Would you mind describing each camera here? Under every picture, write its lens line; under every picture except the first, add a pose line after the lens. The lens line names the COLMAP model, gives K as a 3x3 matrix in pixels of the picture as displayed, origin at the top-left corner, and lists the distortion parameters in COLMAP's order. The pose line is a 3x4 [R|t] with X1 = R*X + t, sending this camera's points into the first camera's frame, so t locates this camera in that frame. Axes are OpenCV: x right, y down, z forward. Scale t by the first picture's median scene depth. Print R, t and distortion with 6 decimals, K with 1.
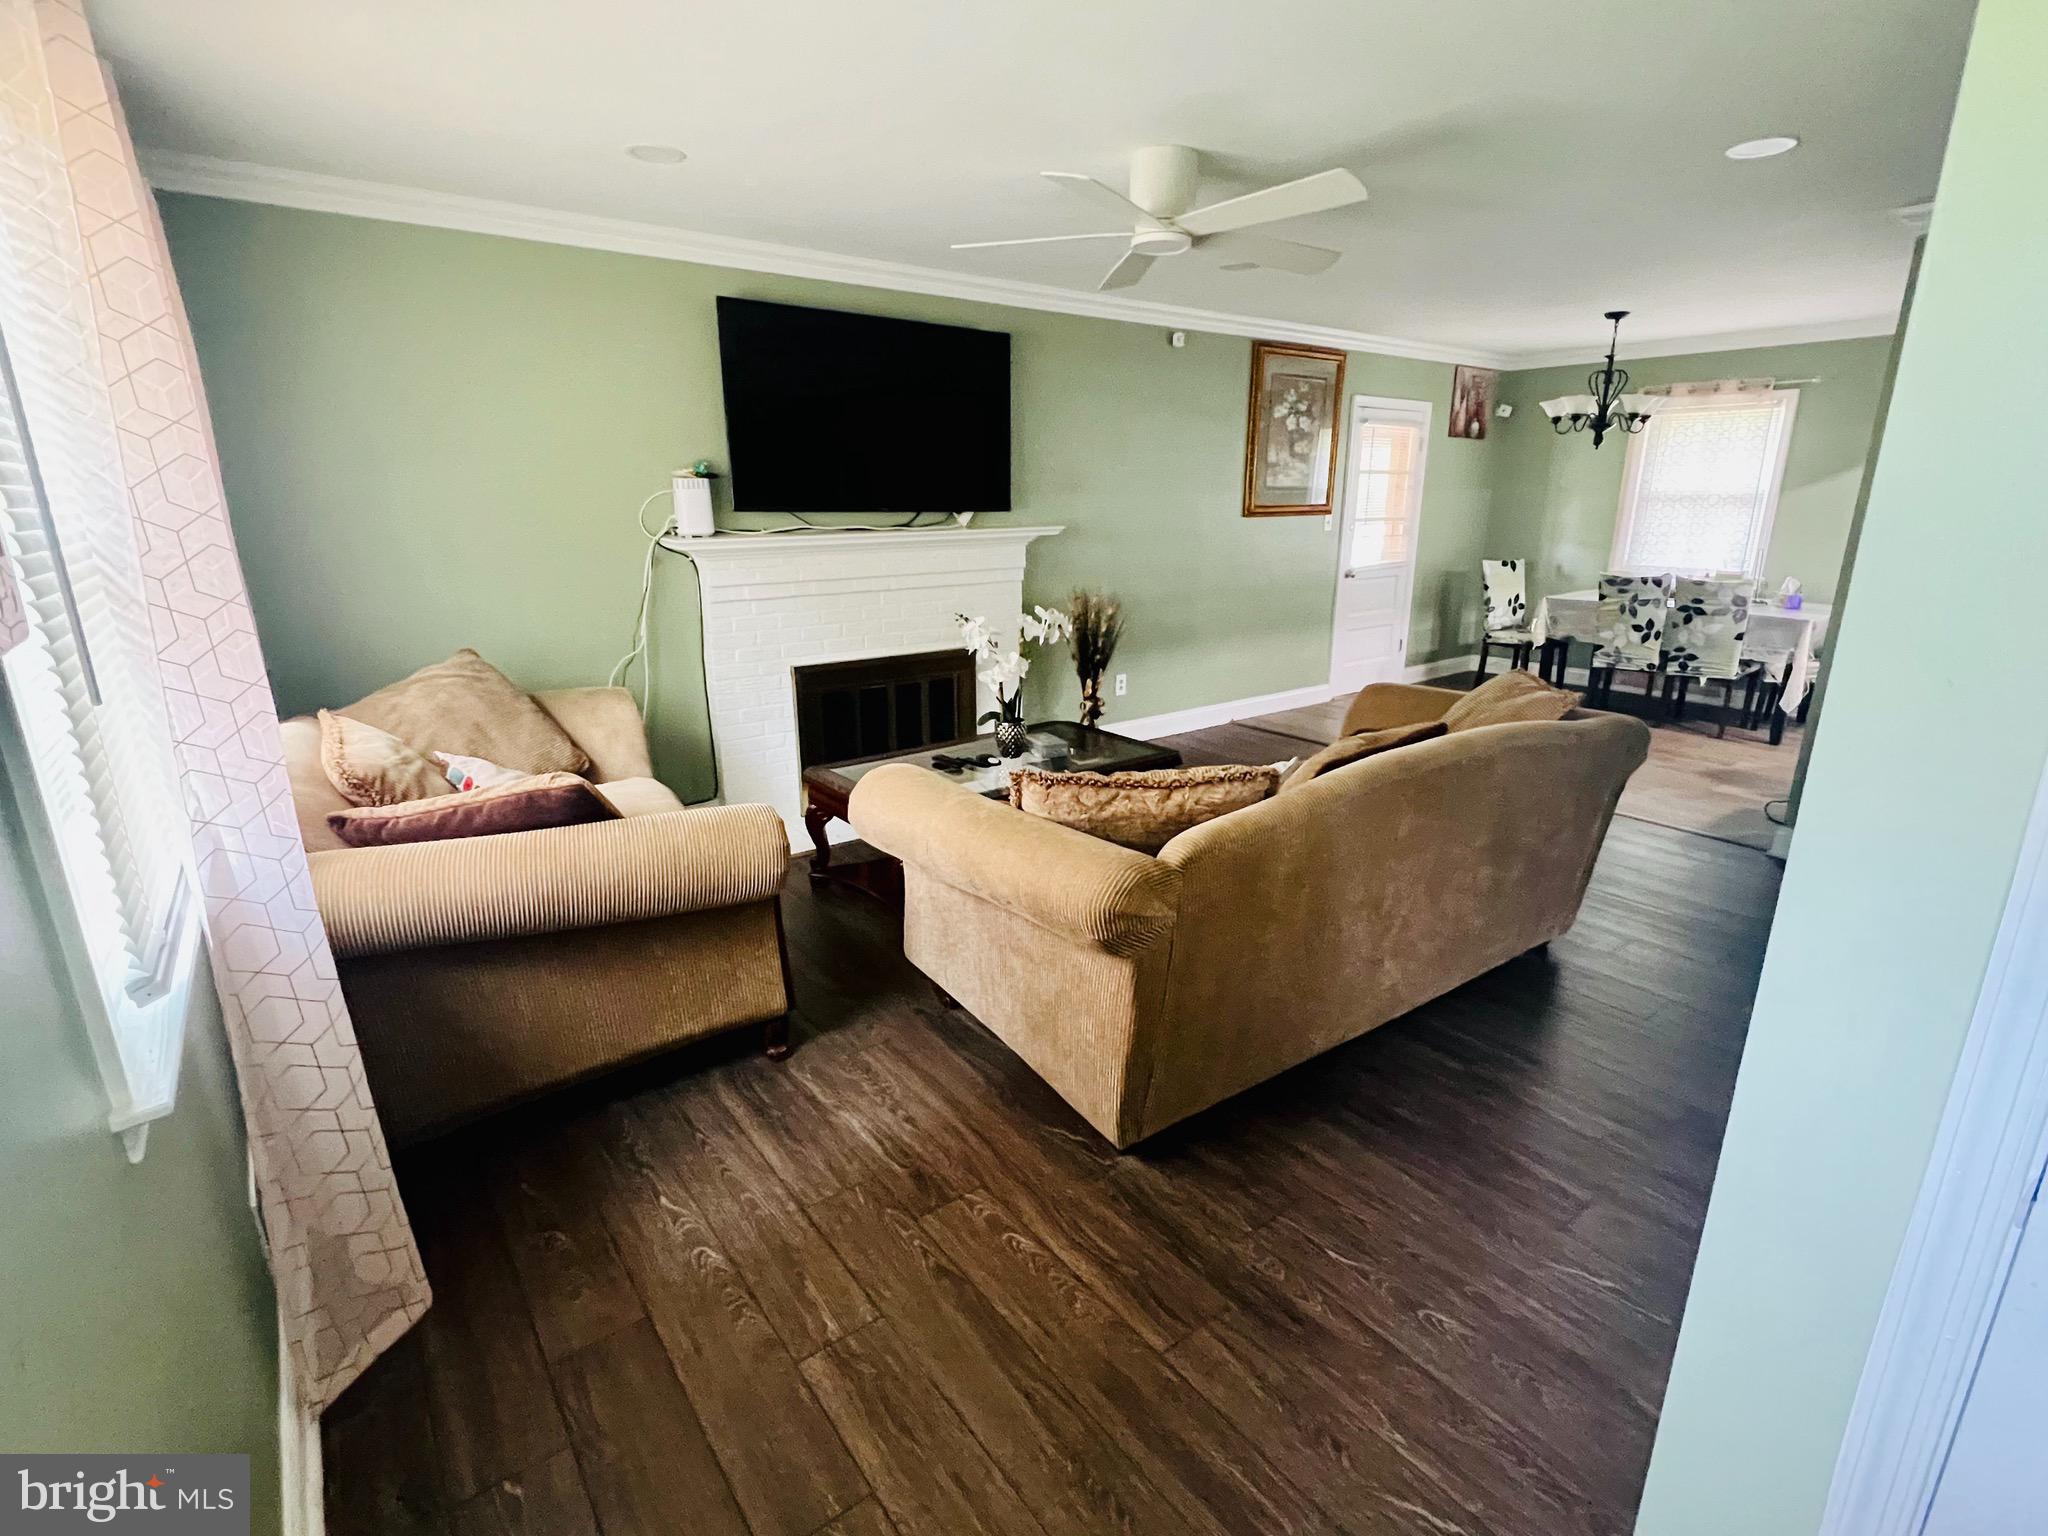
lens RADIAL K [[971.4, 0, 1024.0], [0, 971.4, 768.0], [0, 0, 1]] dist [0.000574, 0.000020]
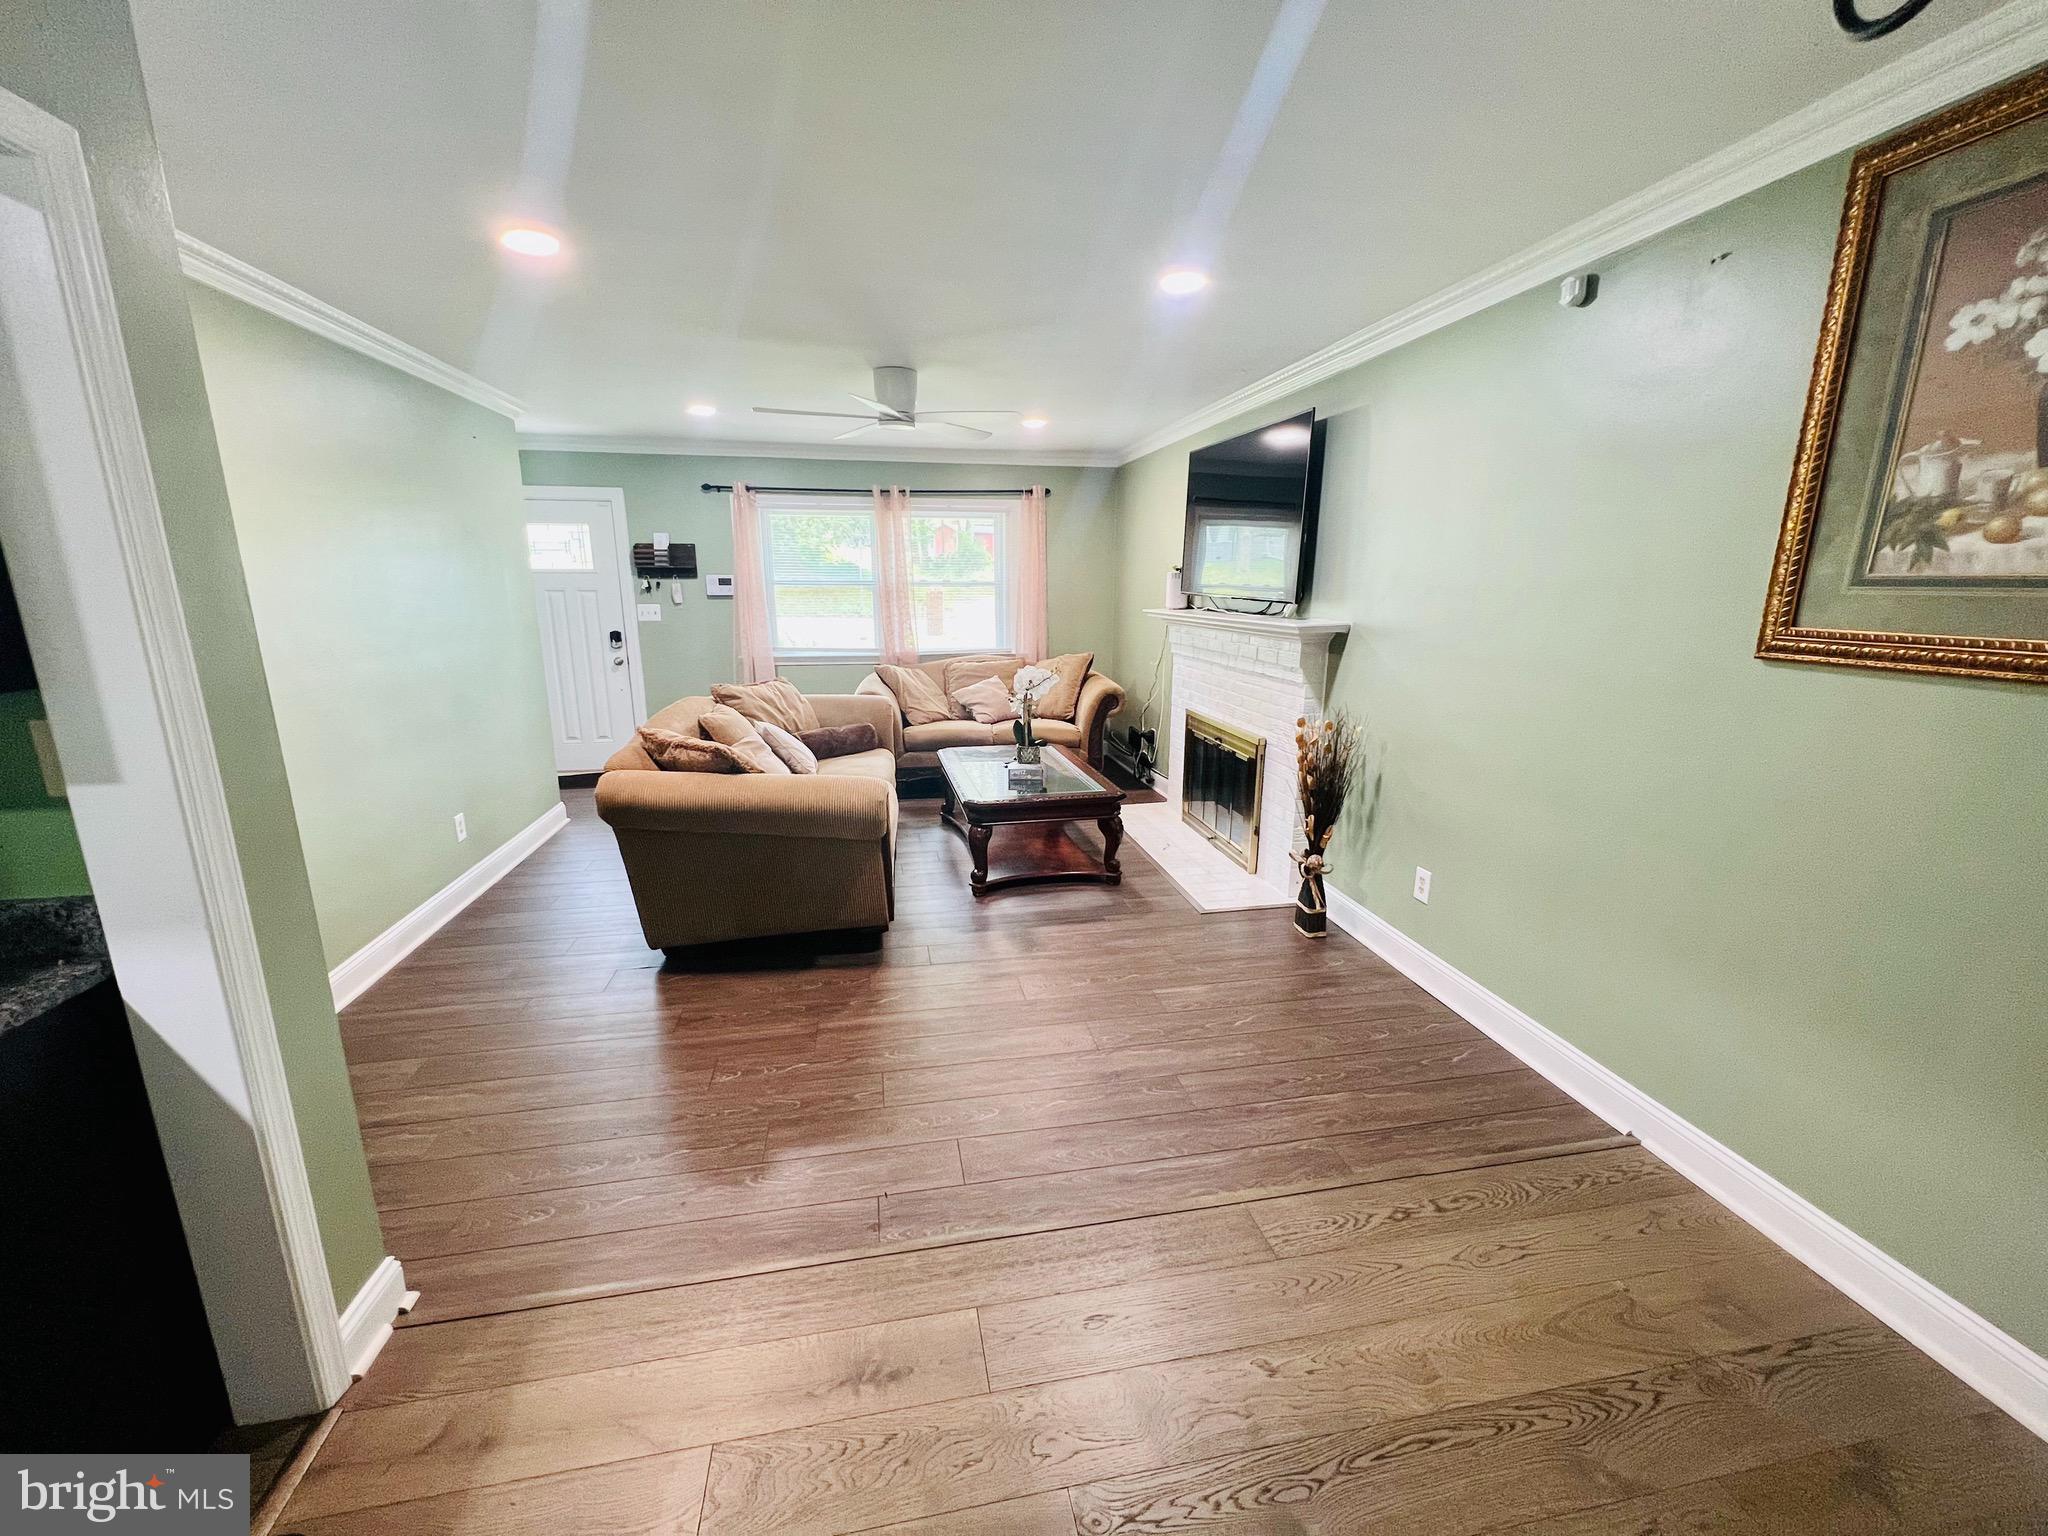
lens RADIAL K [[815.5, 0, 1024.0], [0, 815.5, 768.0], [0, 0, 1]] dist [-0.002430, 0.000848]
pose [[-0.444811, 0.201245, -0.872722, 0.627599], [-0.248614, 0.908390, 0.336183, -0.254801], [0.860427, 0.366509, -0.354029, 0.884599]]
